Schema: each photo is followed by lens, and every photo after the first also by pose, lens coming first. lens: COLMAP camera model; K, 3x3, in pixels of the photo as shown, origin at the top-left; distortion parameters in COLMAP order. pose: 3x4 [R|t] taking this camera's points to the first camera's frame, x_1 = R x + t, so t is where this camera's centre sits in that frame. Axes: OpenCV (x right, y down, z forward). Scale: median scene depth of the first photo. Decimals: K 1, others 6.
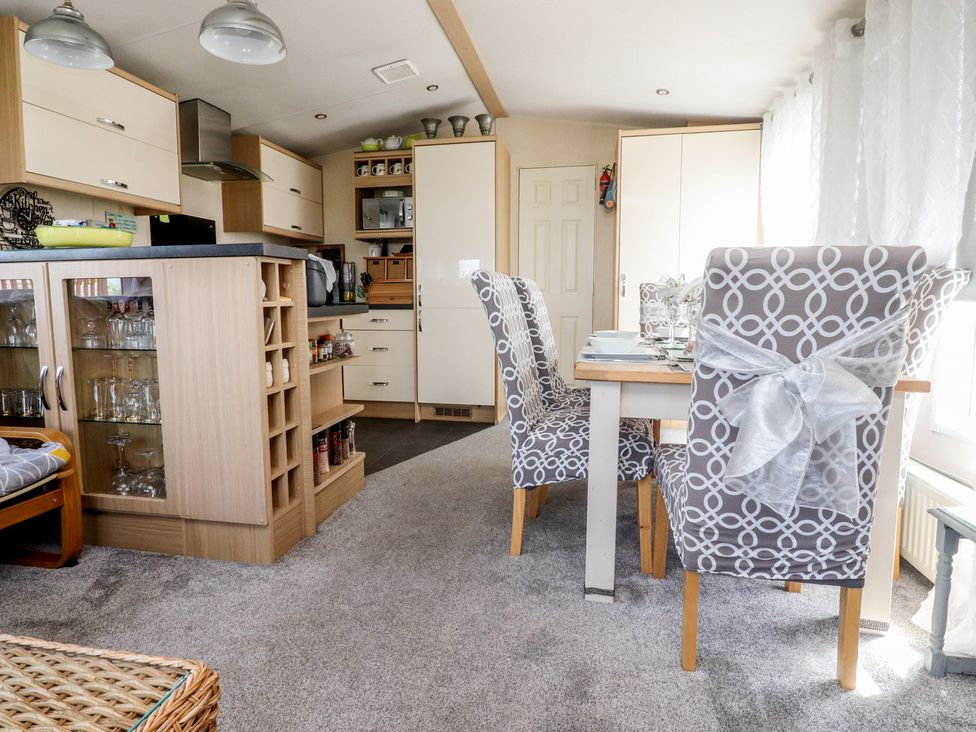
lens RADIAL K [[561.7, 0, 486.7], [0, 561.7, 359.7], [0, 0, 1]] dist [-0.000619, -0.013187]
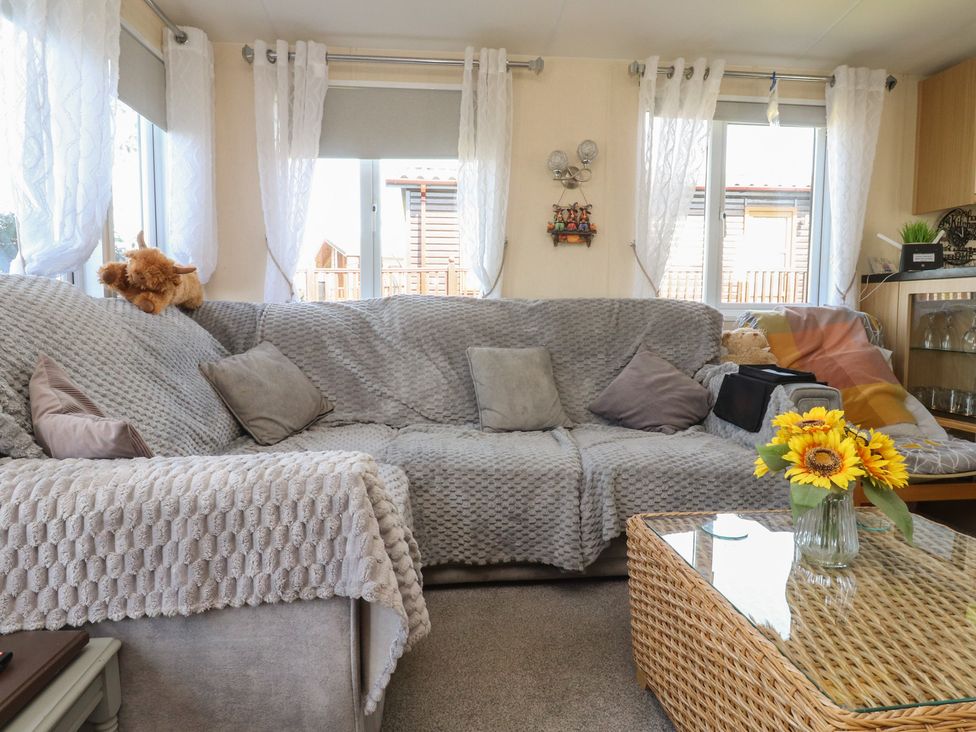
lens RADIAL K [[561.7, 0, 495.2], [0, 561.7, 351.5], [0, 0, 1]] dist [-0.000619, -0.013187]
pose [[0.270864, 0.076338, -0.959586, -0.002939], [-0.105474, 0.993202, 0.049240, 0.020829], [0.956822, 0.087874, 0.277075, -0.214326]]
